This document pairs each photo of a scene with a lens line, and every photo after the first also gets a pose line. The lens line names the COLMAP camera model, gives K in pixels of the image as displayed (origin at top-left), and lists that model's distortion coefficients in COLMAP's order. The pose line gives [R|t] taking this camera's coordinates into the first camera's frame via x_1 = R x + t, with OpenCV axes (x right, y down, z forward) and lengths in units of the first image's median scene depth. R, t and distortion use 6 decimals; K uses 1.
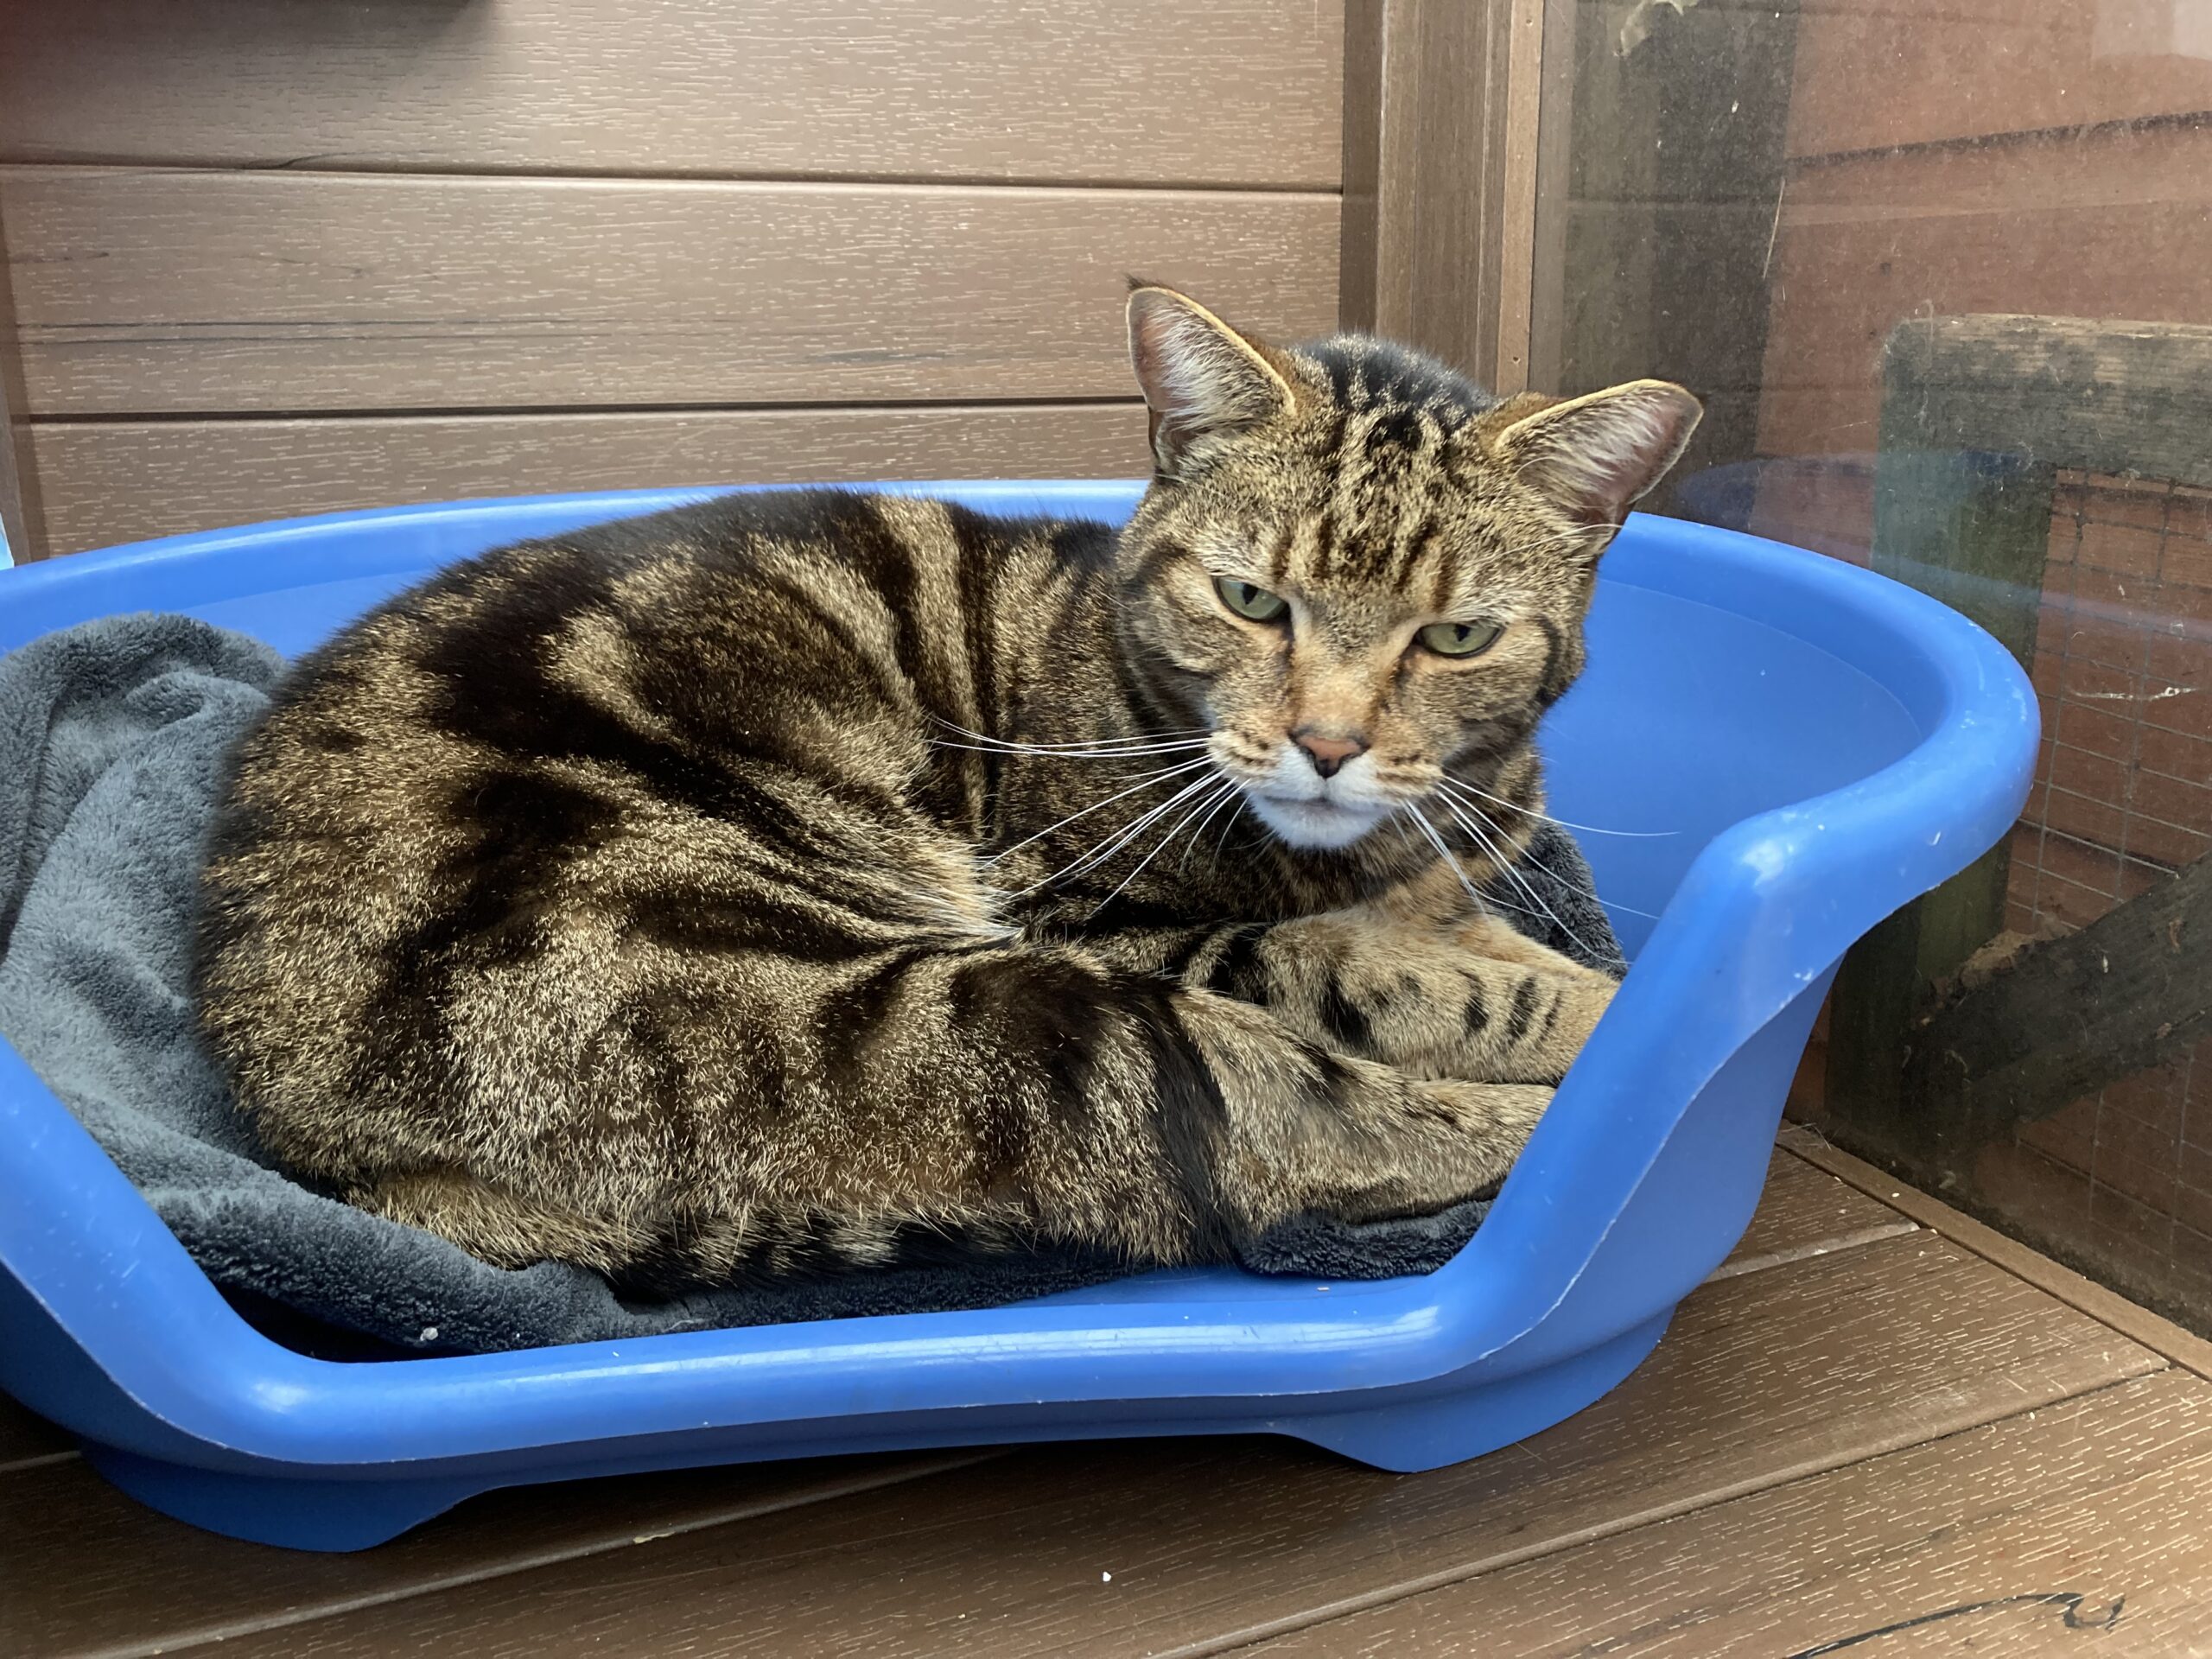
lens RADIAL K [[1789.5, 0, 1106.0], [0, 1789.5, 829.5], [0, 0, 1]] dist [-0.089959, 0.122421]
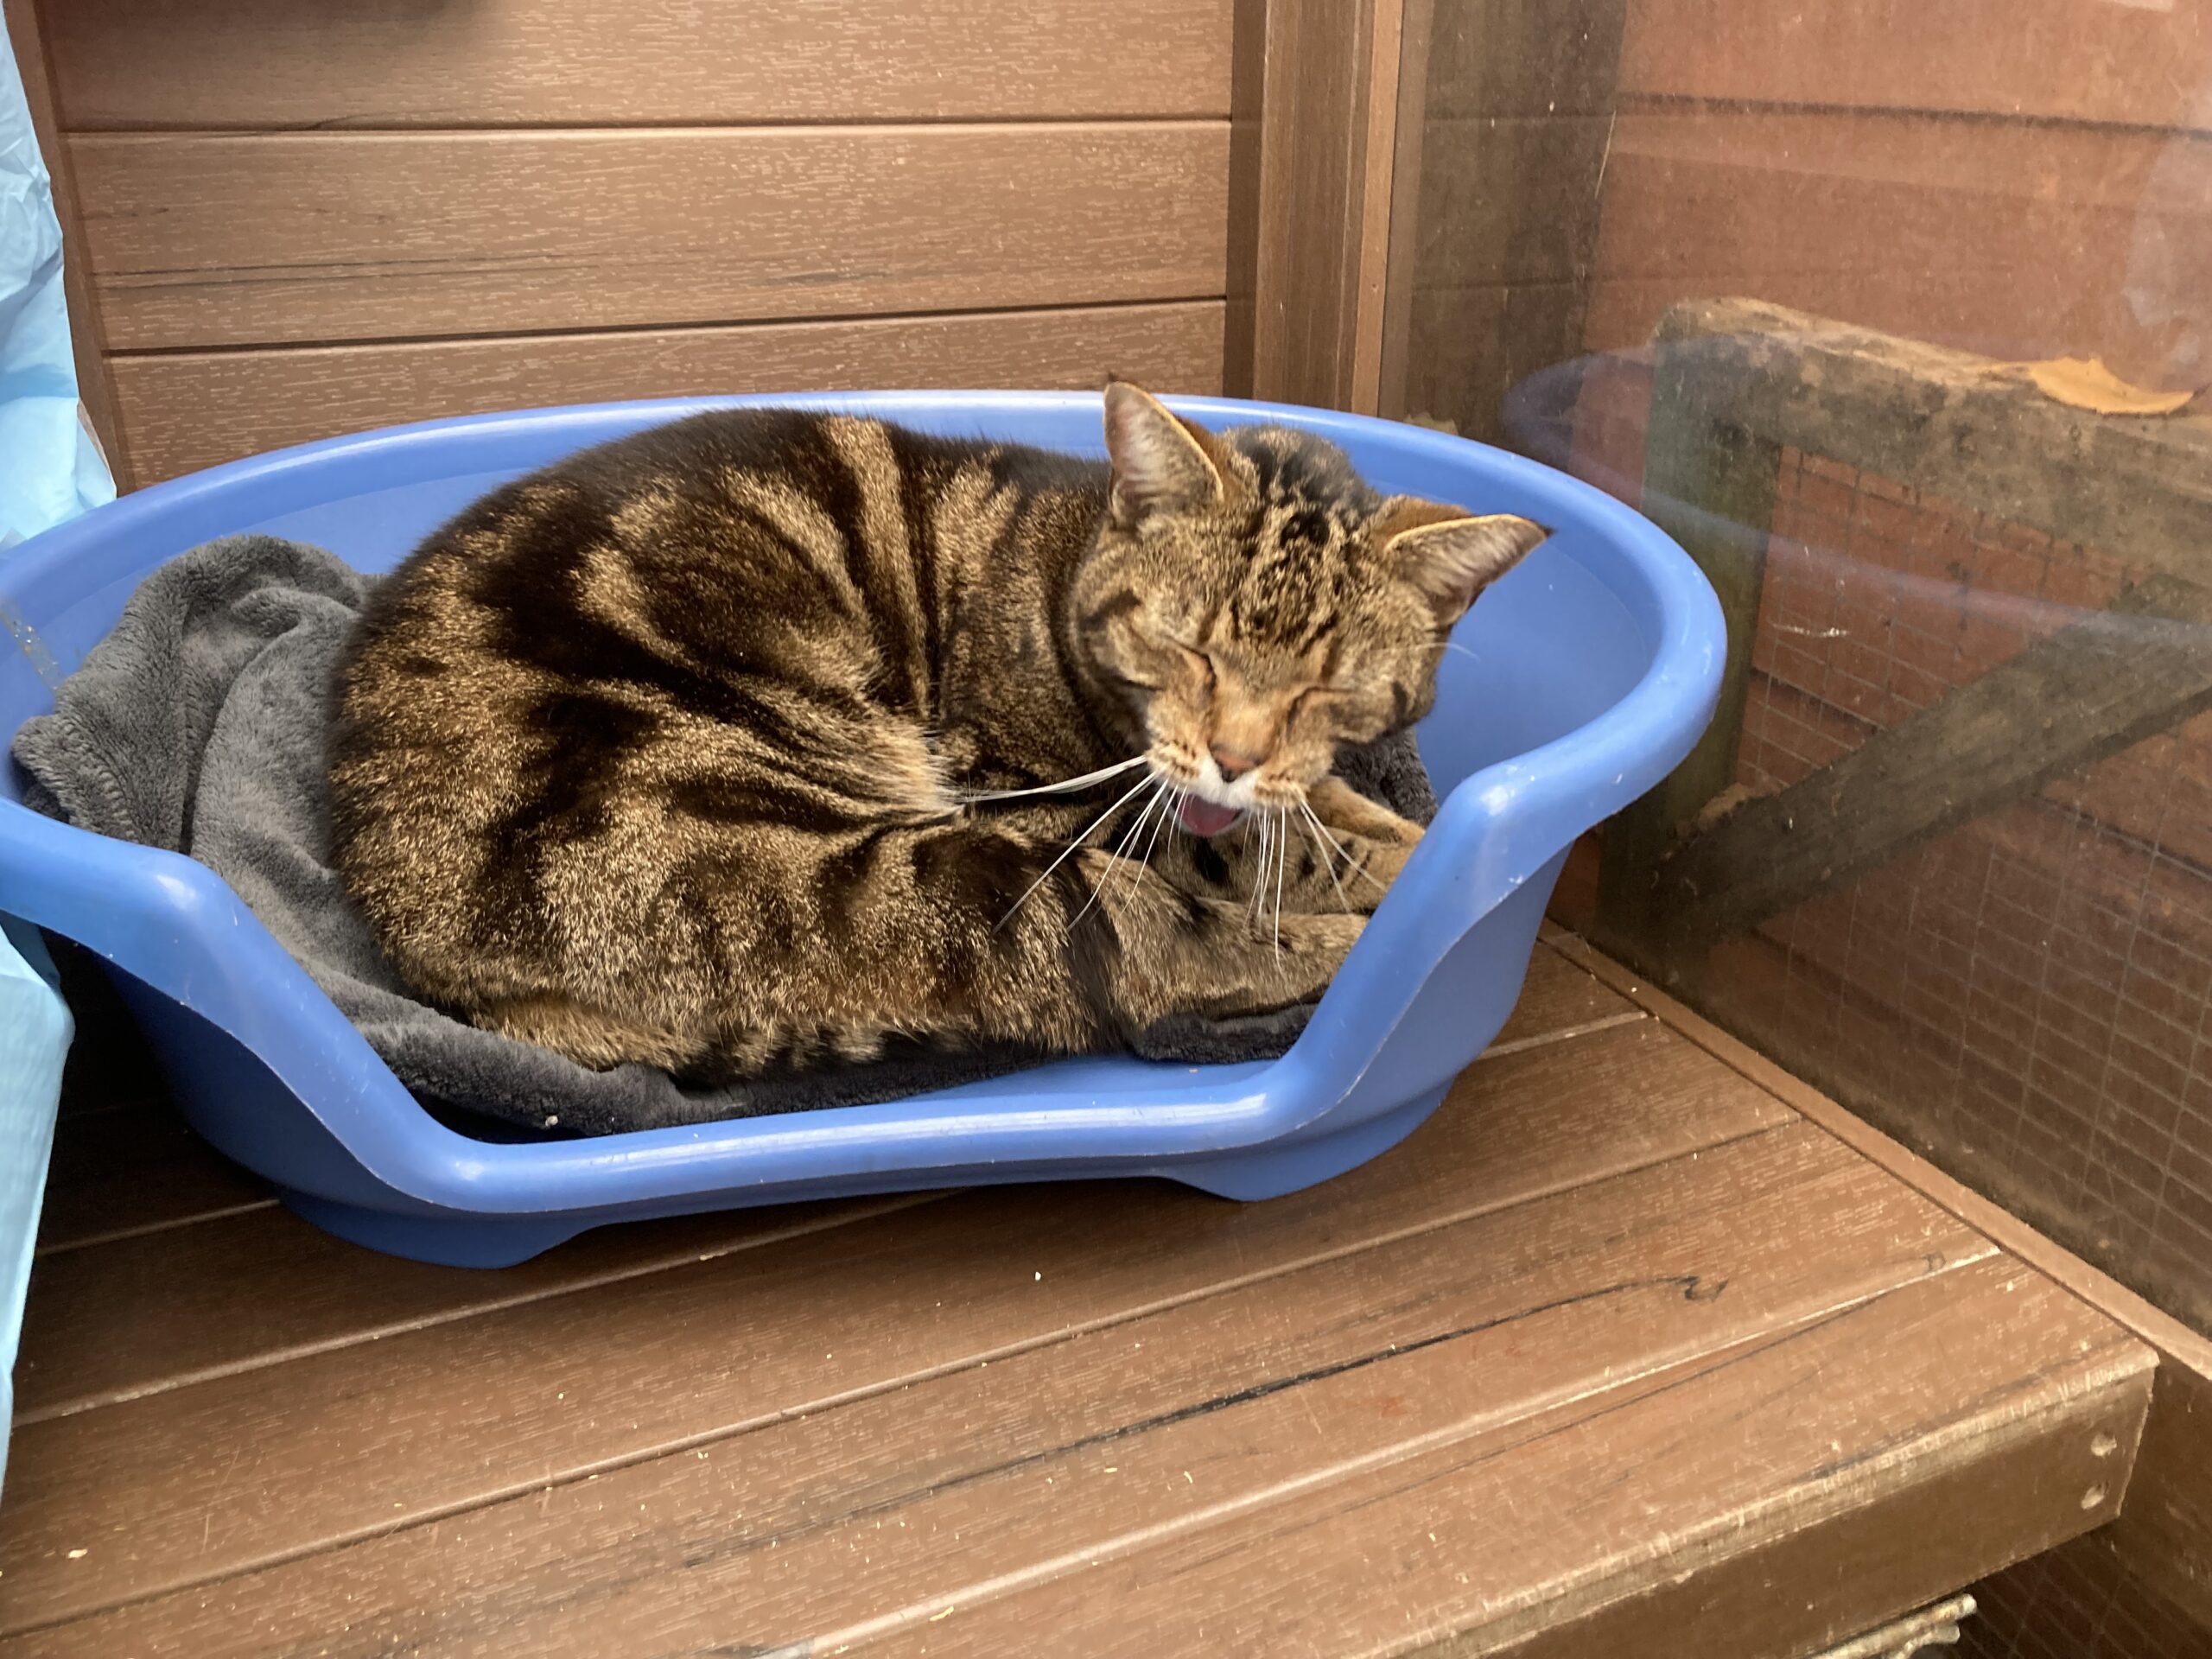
lens RADIAL K [[1822.3, 0, 1106.0], [0, 1822.3, 829.5], [0, 0, 1]] dist [-0.019874, 0.003114]
pose [[0.998662, -0.002687, 0.051637, -0.013628], [-0.005682, 0.986899, 0.161237, -0.147662], [-0.051393, -0.161314, 0.985564, -0.342152]]
